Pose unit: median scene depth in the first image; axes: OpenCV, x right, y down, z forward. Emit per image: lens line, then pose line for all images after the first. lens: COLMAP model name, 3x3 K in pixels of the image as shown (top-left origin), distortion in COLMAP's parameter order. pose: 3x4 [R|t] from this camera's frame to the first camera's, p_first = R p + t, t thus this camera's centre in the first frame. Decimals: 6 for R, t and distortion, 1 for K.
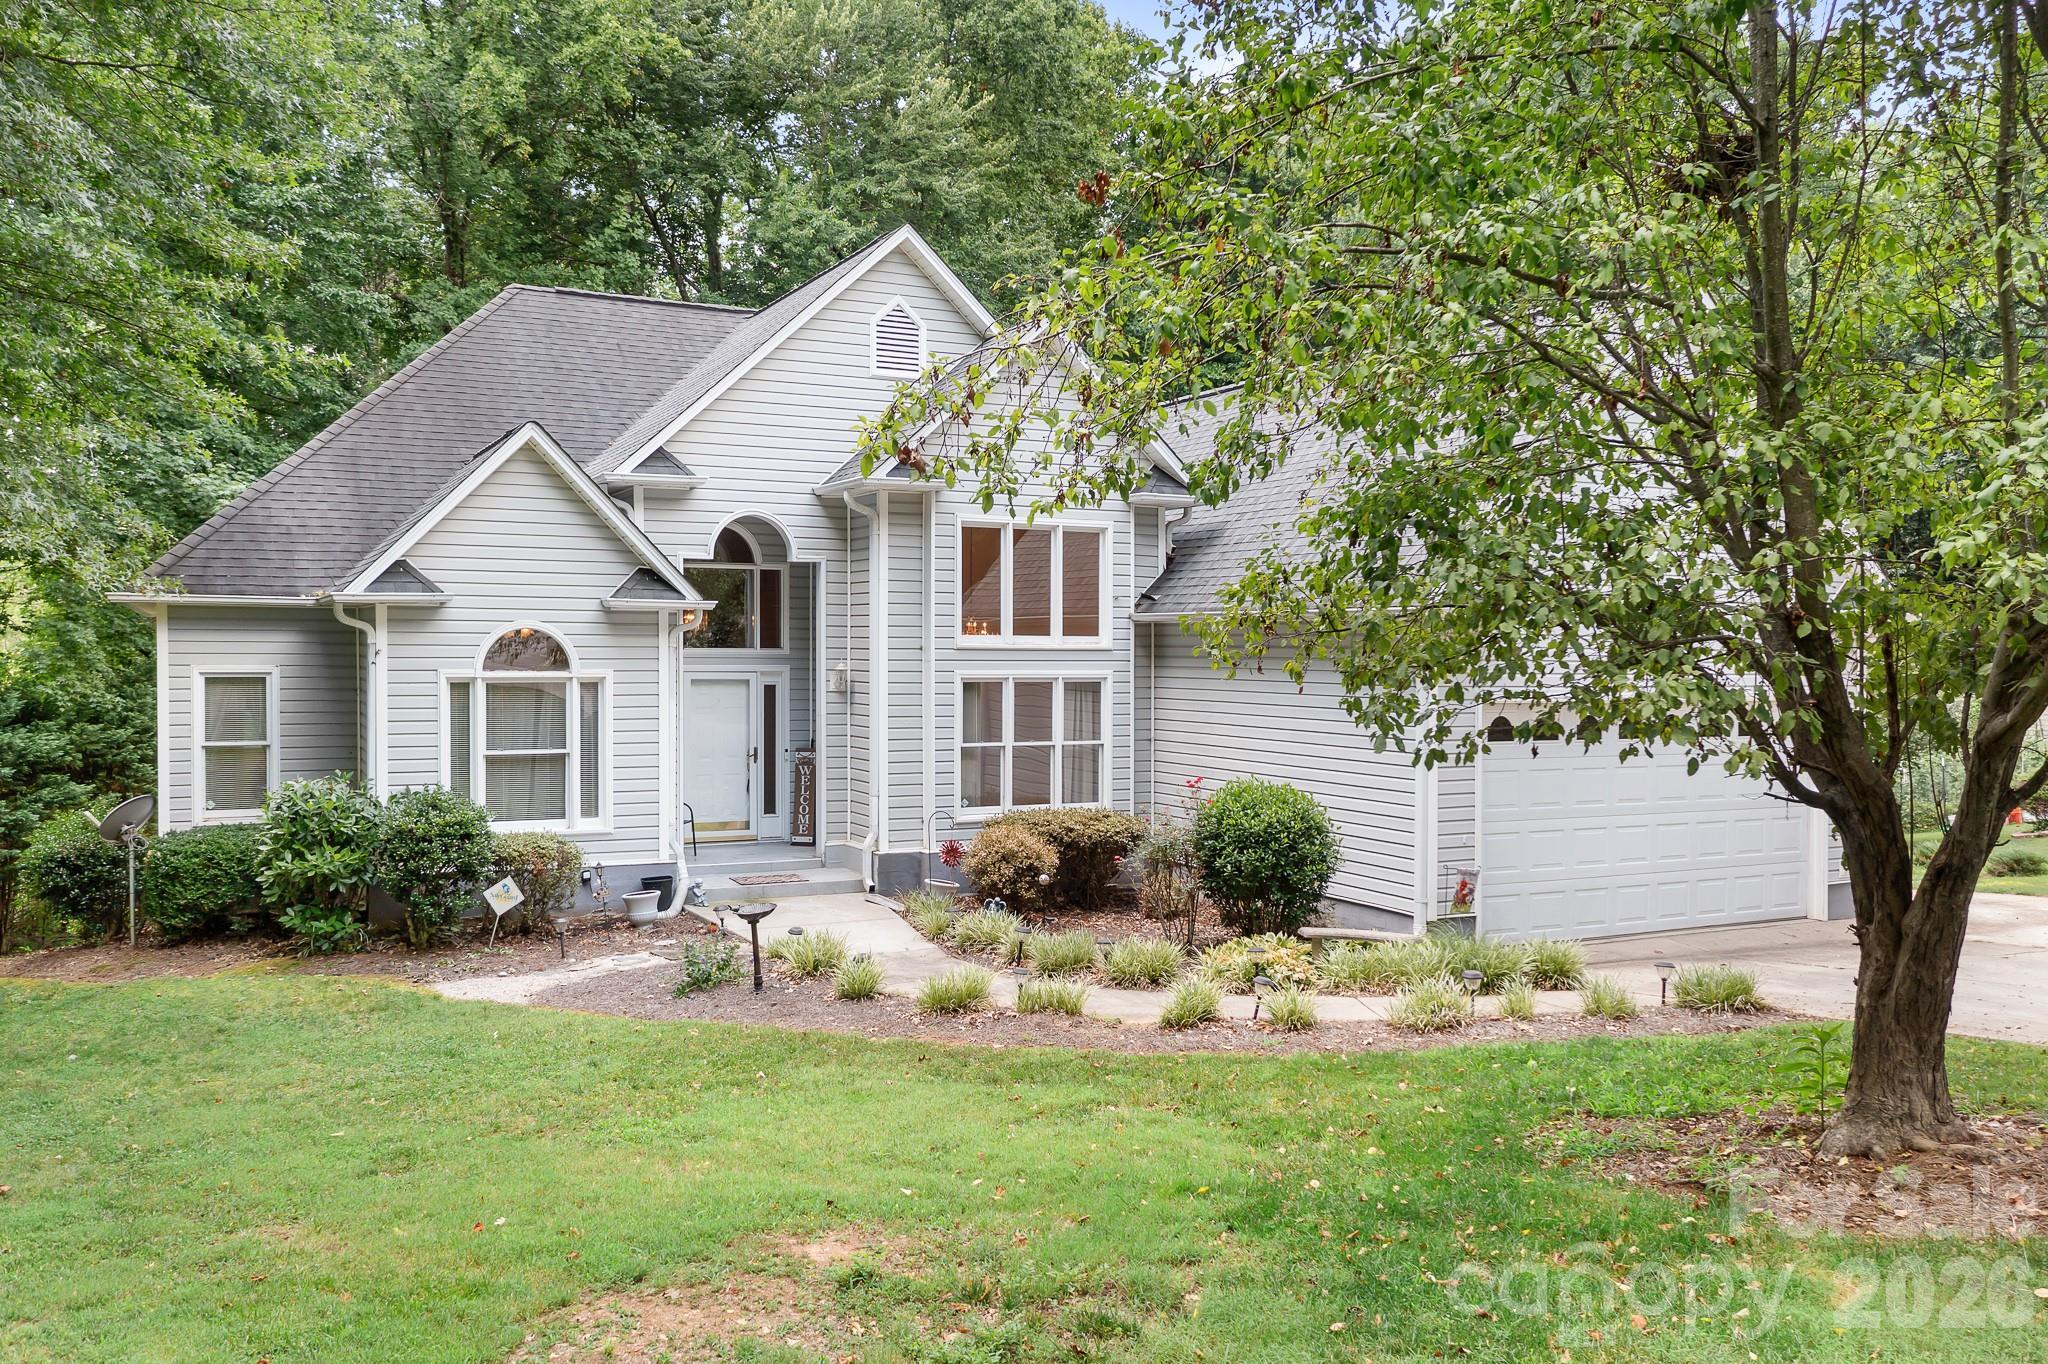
lens RADIAL K [[1625.8, 0, 1025.4], [0, 1625.8, 667.1], [0, 0, 1]] dist [-0.008613, 0.000876]
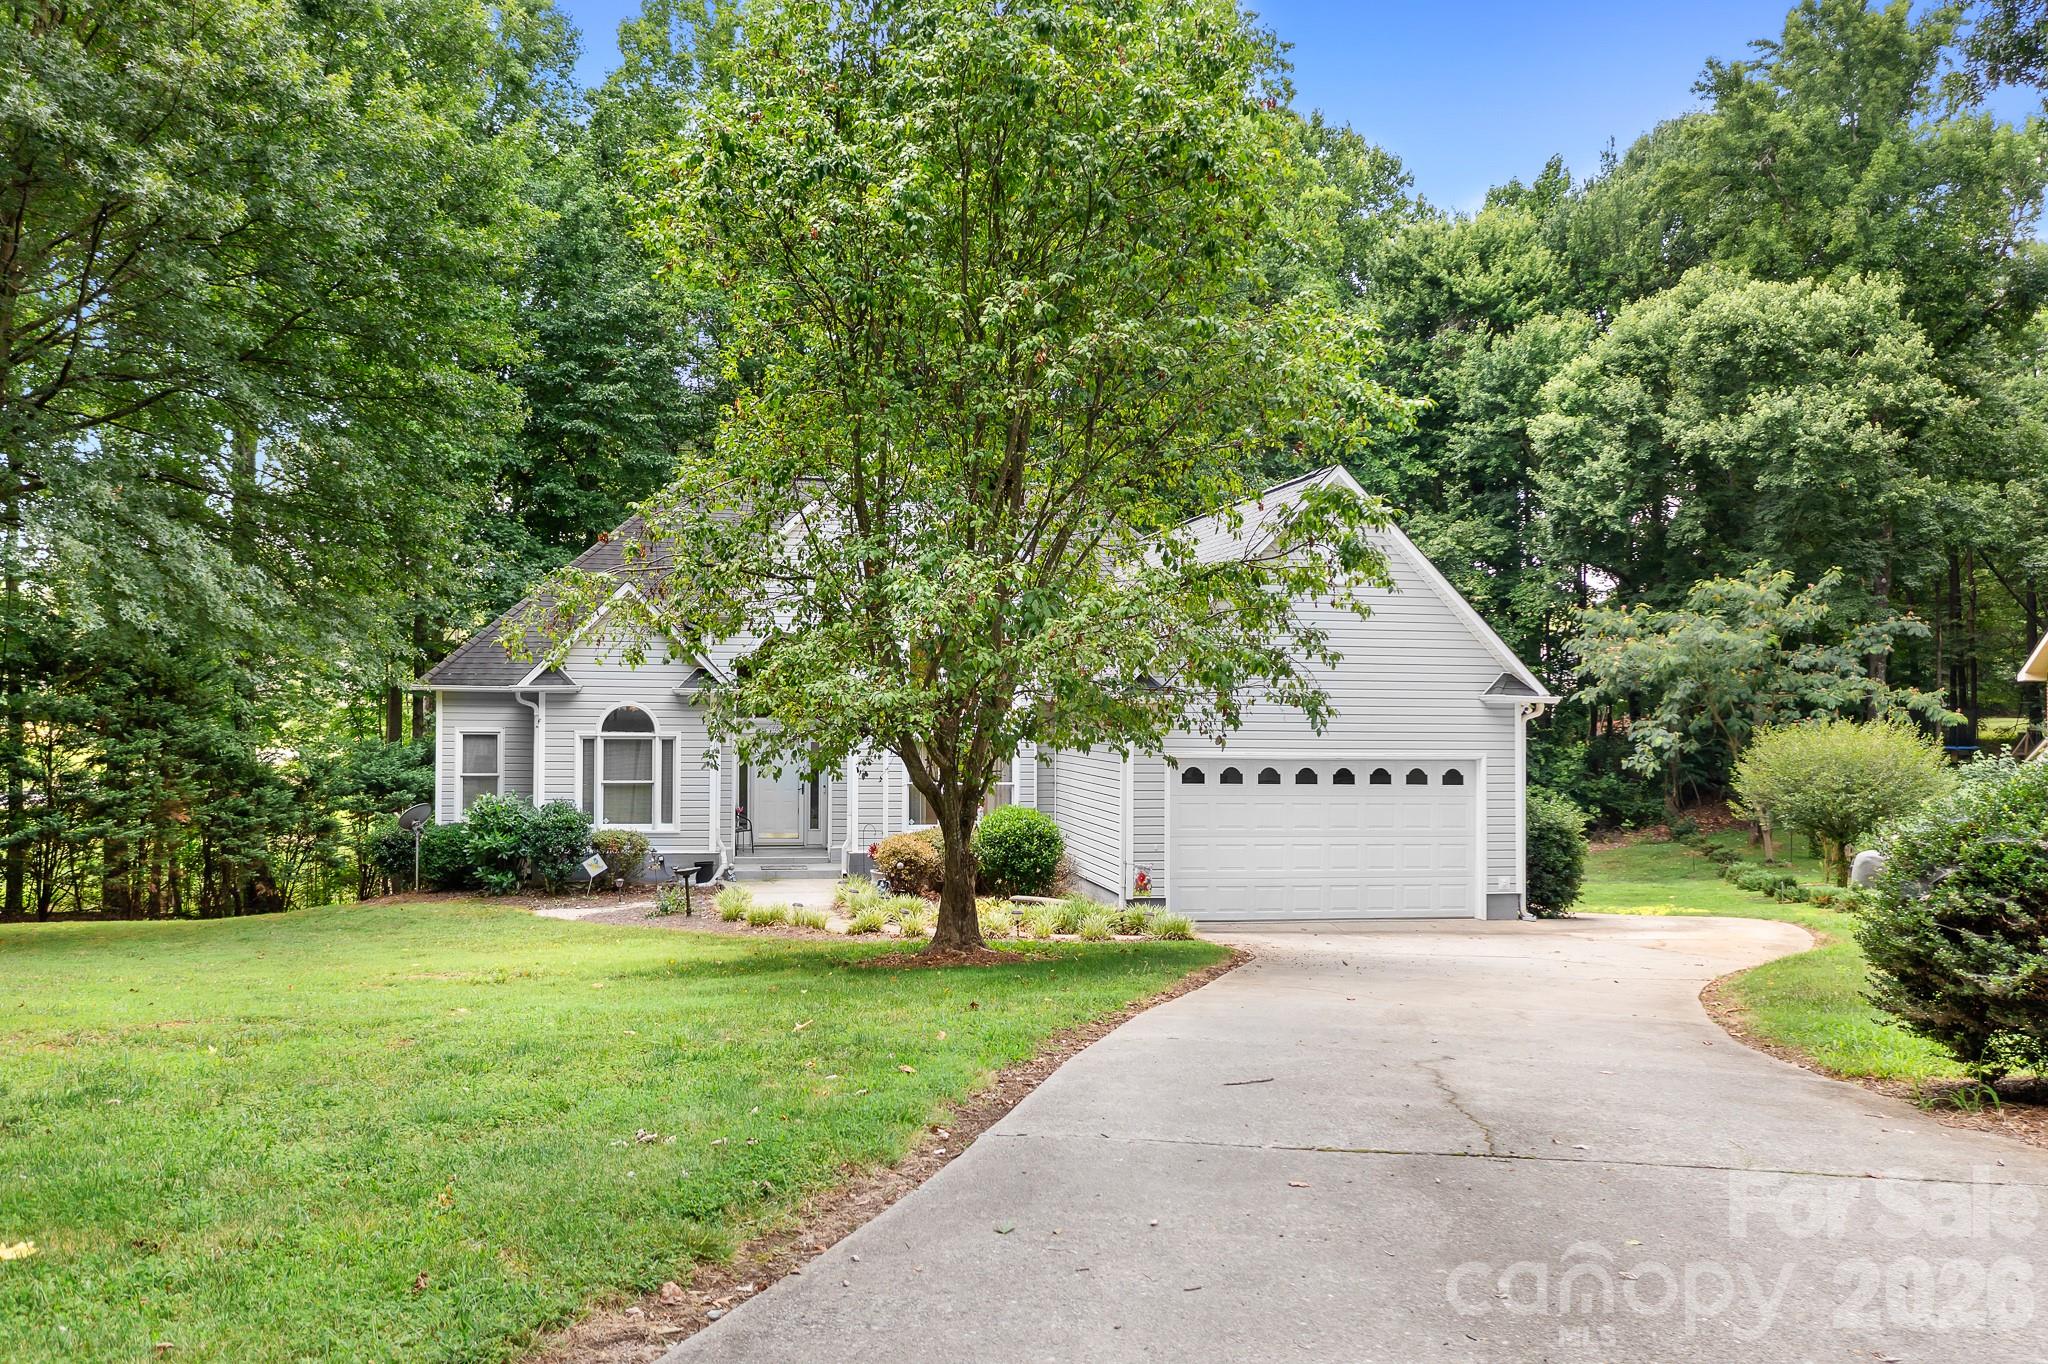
lens RADIAL K [[1639.3, 0, 1024.0], [0, 1639.3, 682.0], [0, 0, 1]] dist [-0.002767, 0.001725]
pose [[0.960350, -0.001166, -0.278794, 0.497973], [-0.006628, 0.999613, -0.027014, -0.005787], [0.278718, 0.027791, 0.959971, -0.442523]]
